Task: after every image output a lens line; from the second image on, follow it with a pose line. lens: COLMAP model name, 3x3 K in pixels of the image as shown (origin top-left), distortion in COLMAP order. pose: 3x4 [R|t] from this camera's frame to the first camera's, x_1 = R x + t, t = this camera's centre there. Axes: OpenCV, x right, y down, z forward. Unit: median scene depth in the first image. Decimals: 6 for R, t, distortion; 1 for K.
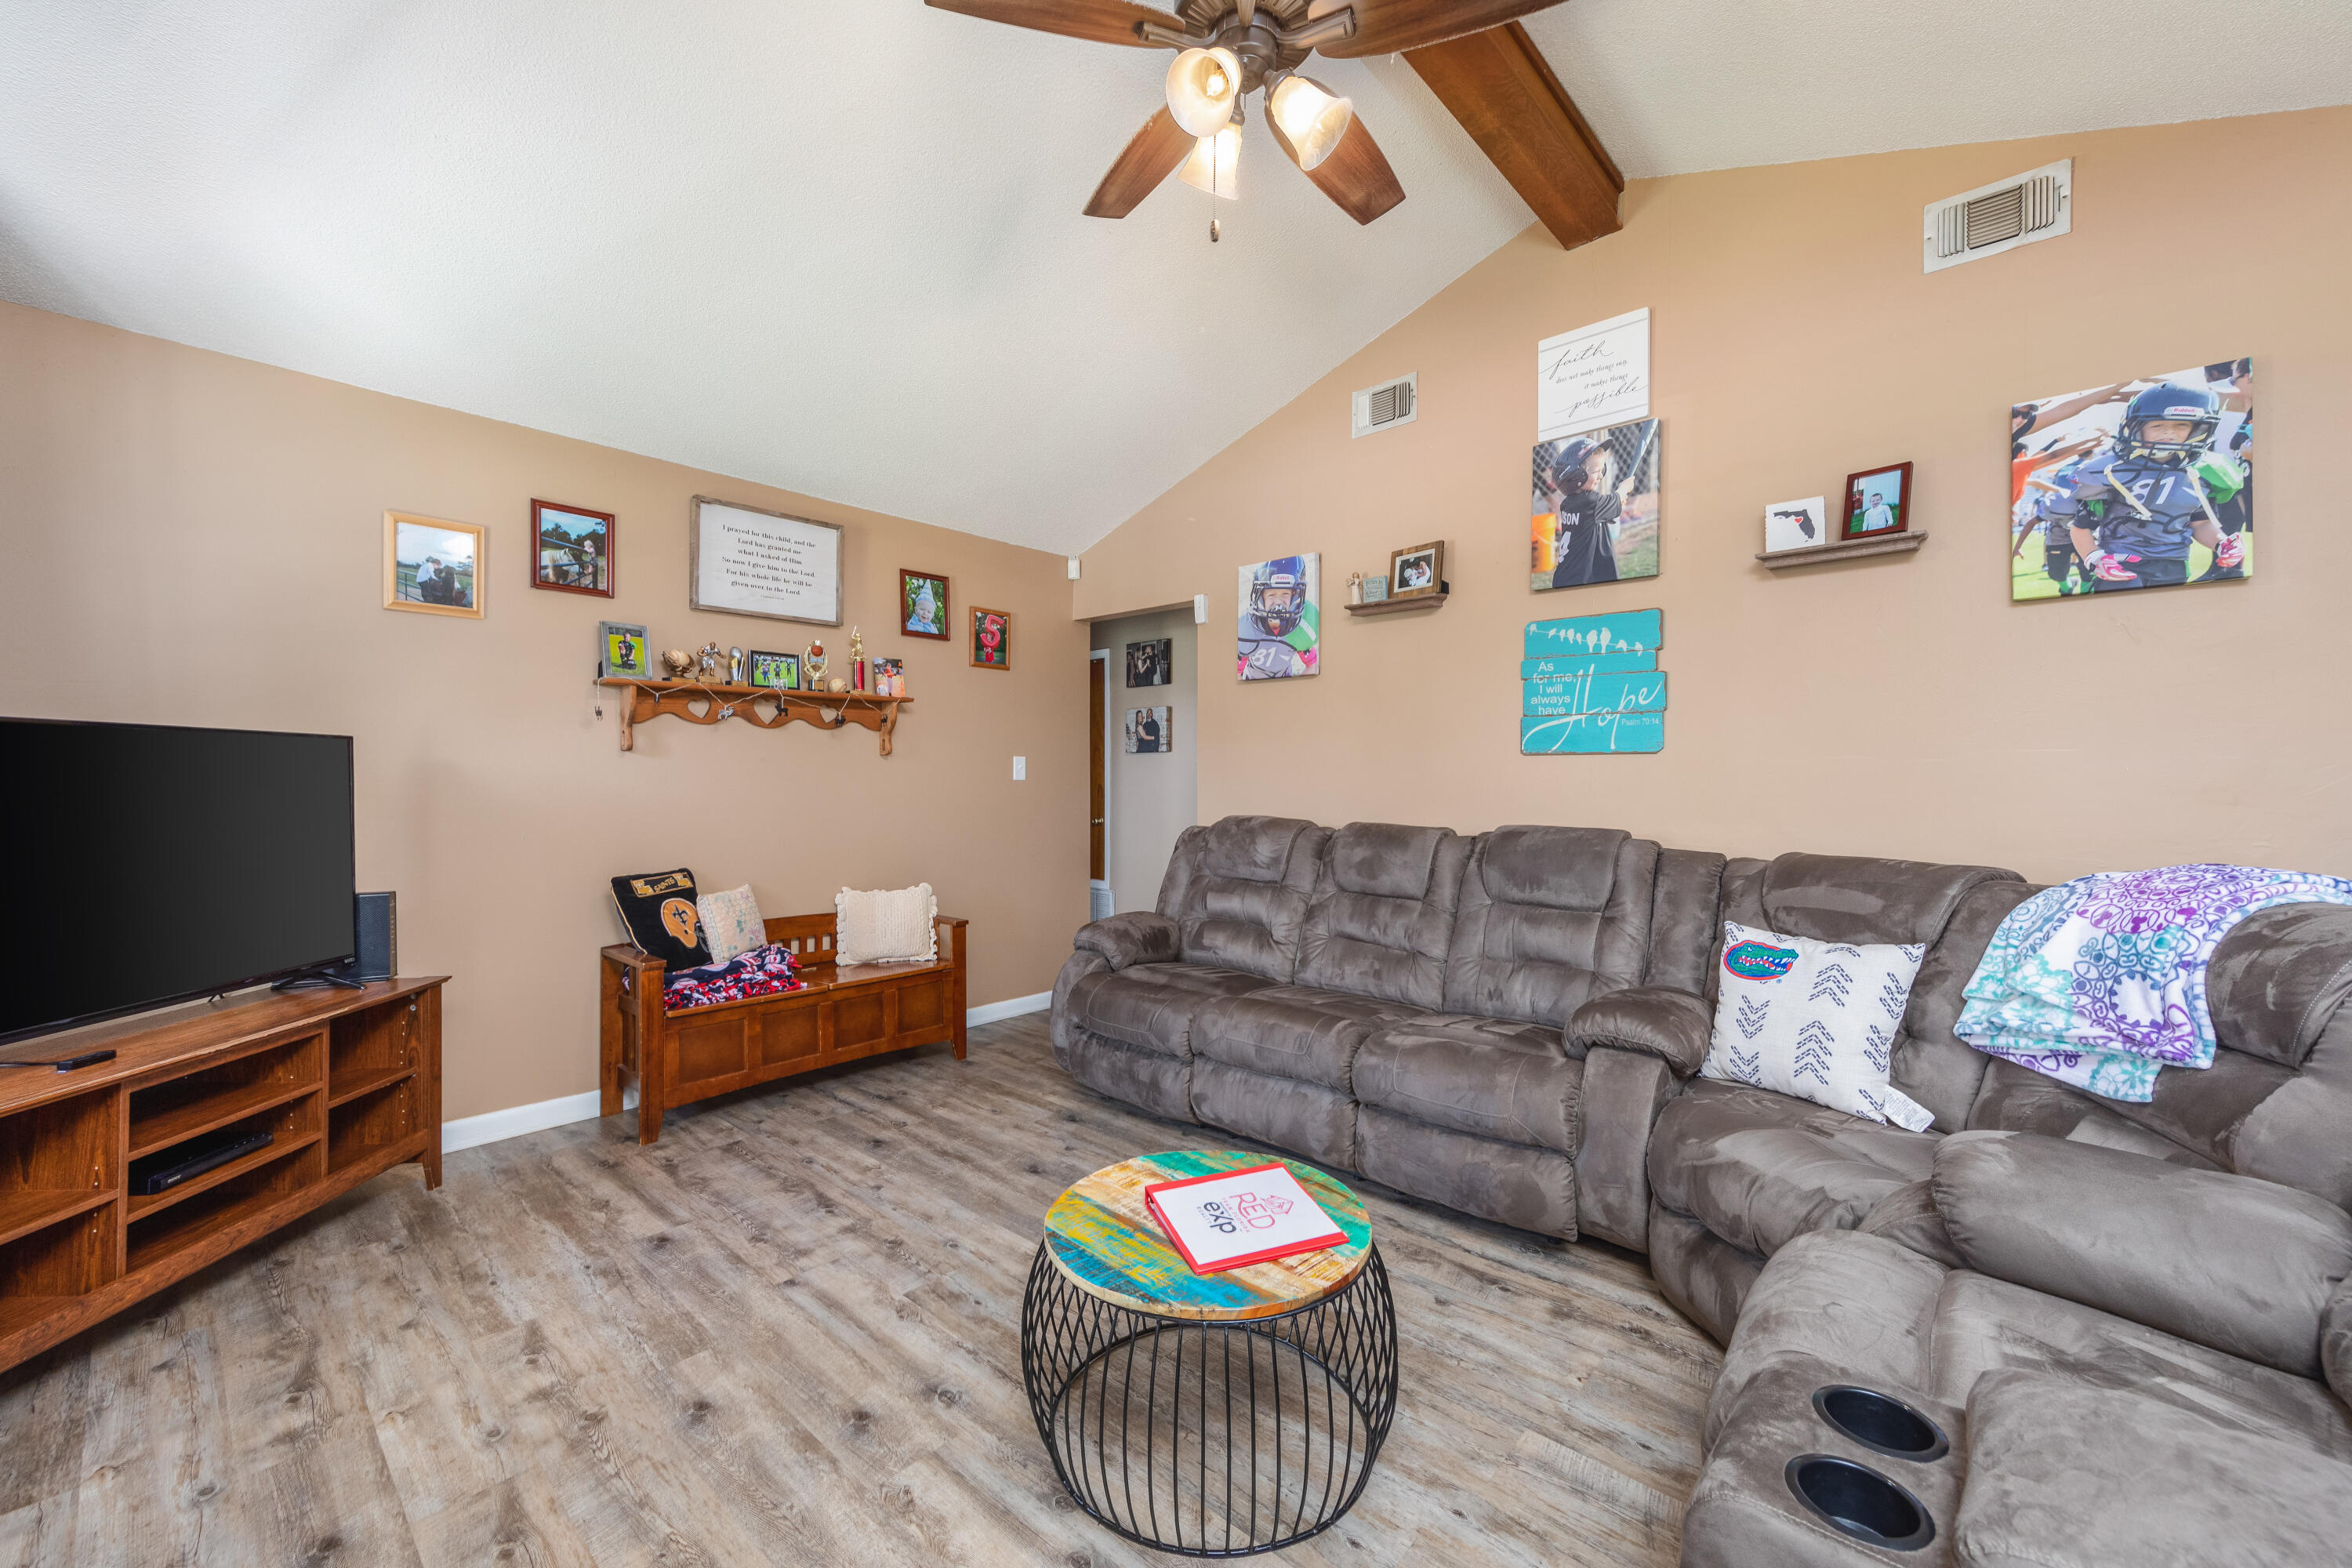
lens RADIAL K [[921.5, 0, 1181.3], [0, 921.5, 786.3], [0, 0, 1]] dist [0.002903, -0.001343]
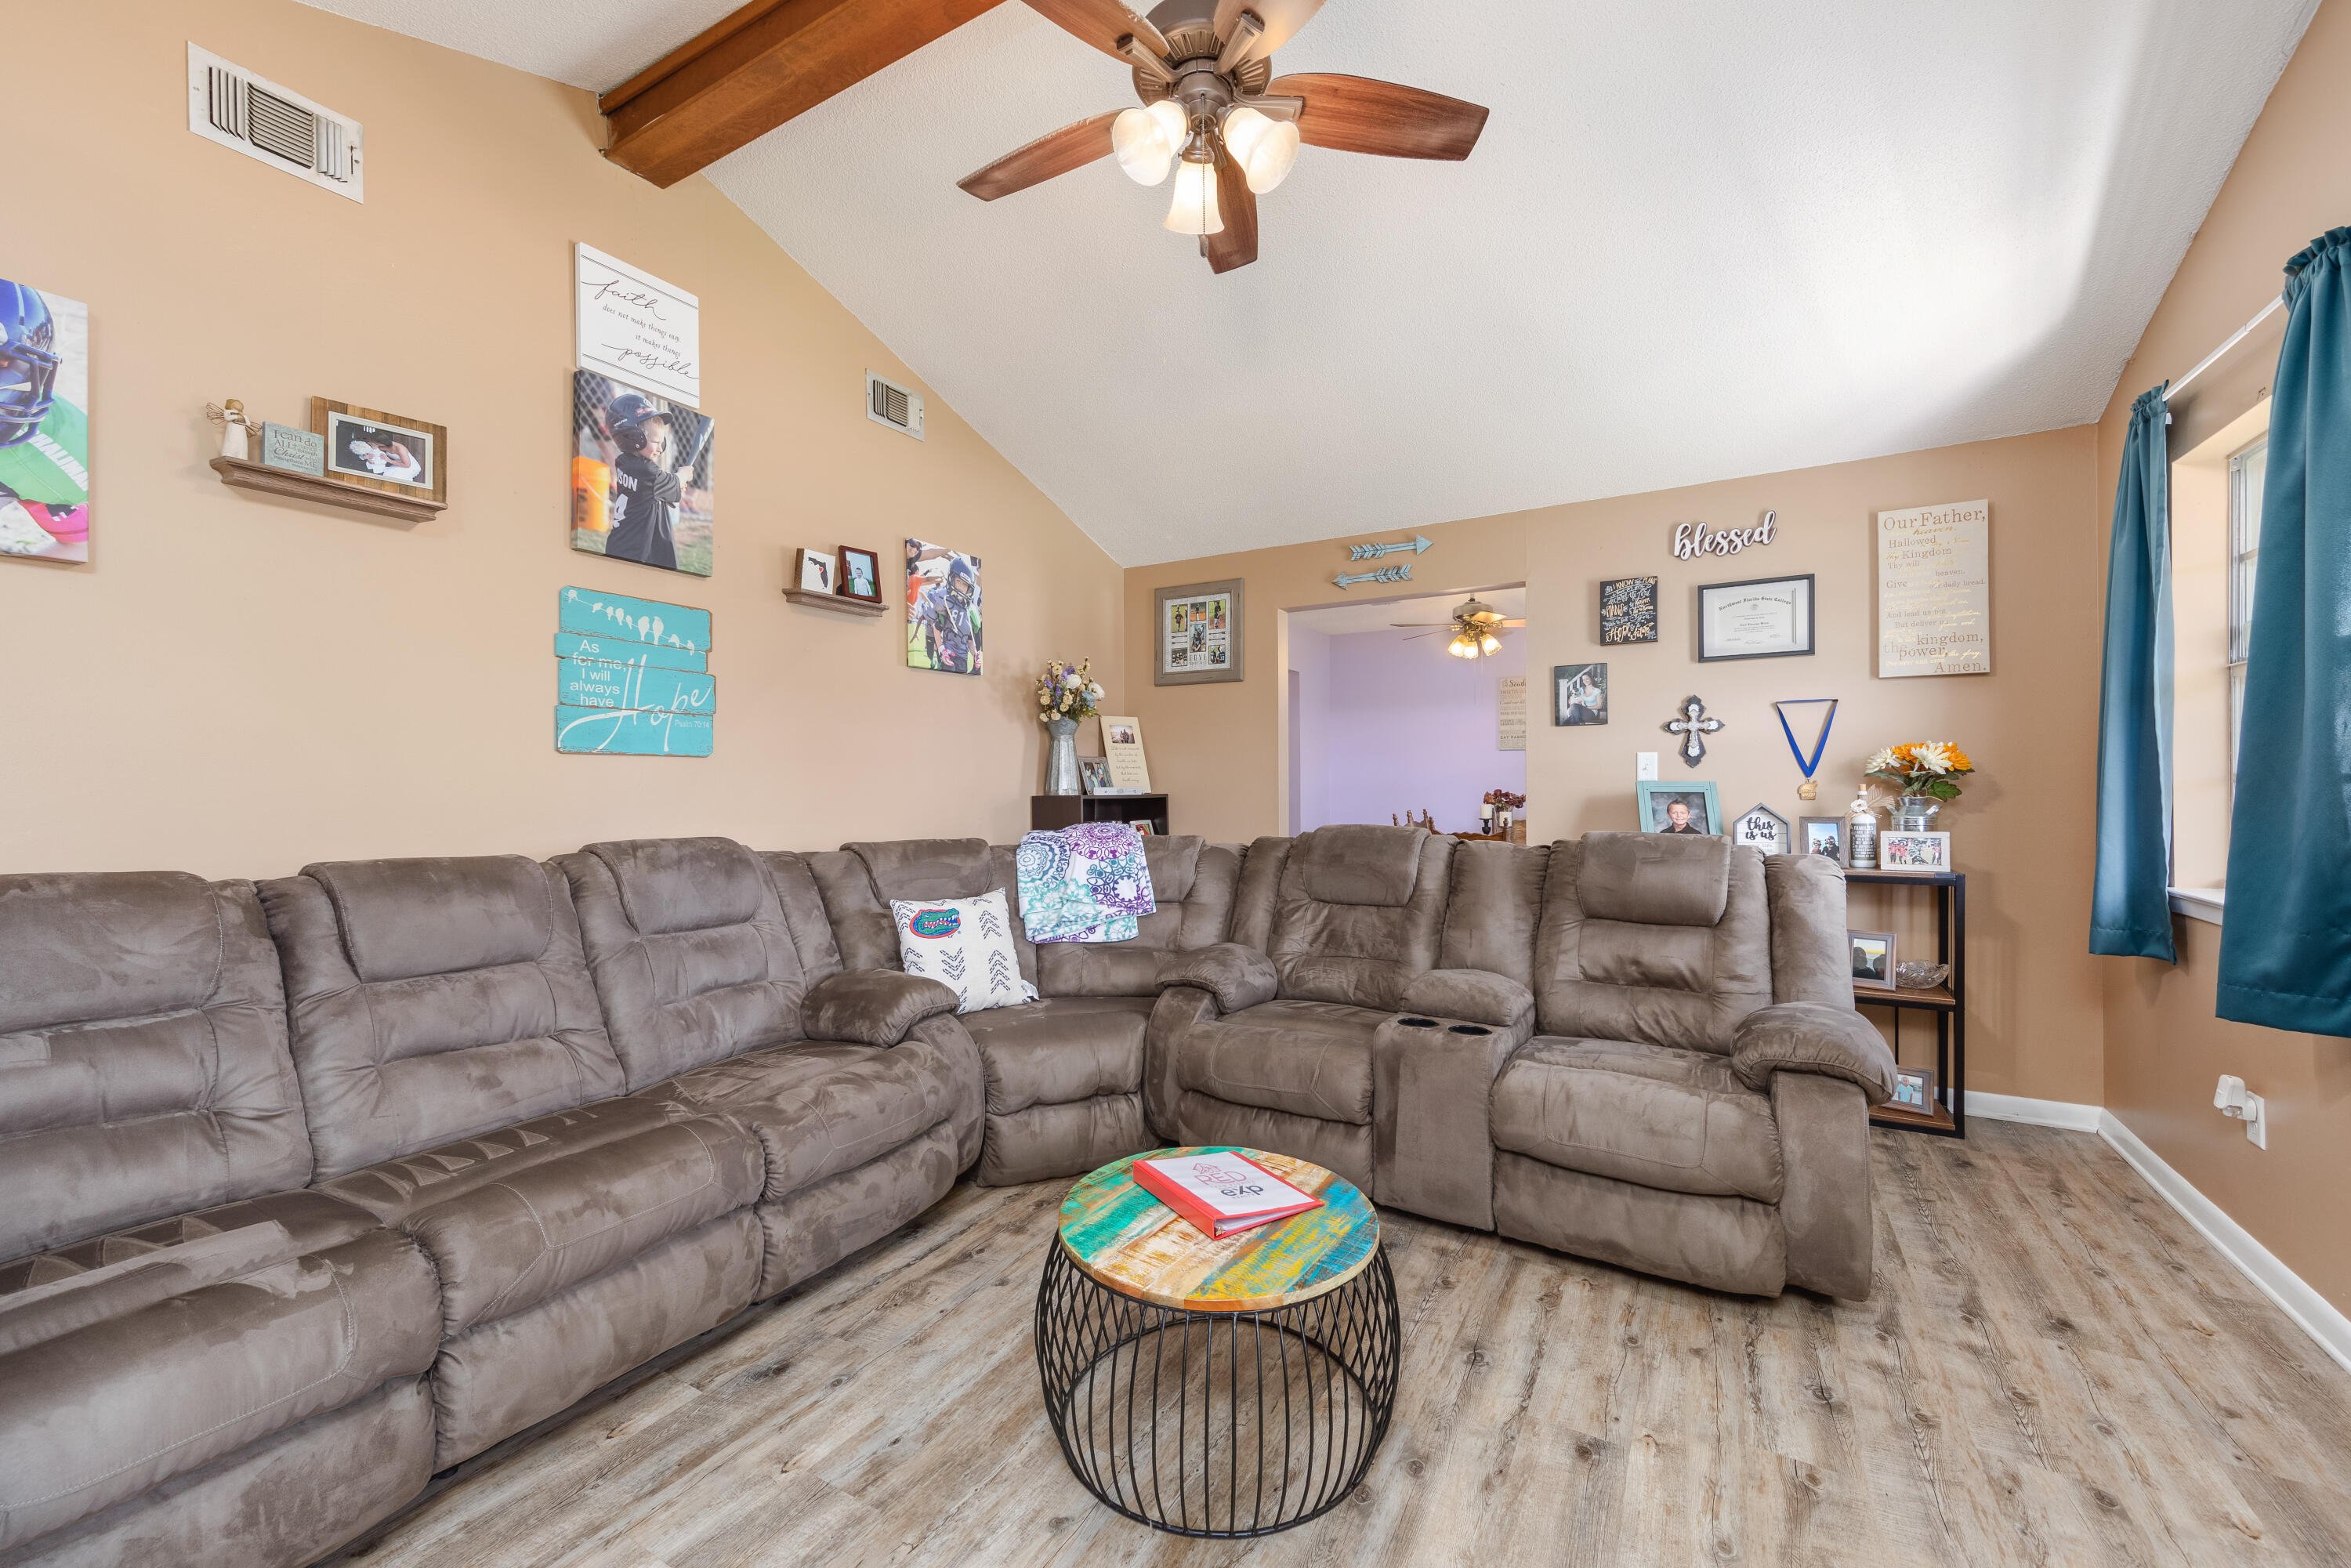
lens RADIAL K [[921.1, 0, 1185.2], [0, 921.1, 777.5], [0, 0, 1]] dist [0.002903, -0.001343]
pose [[-0.213263, -0.000530, 0.976995, -0.547625], [0.006550, 0.999977, 0.001972, -0.012892], [-0.976973, 0.006820, -0.213254, 0.703771]]
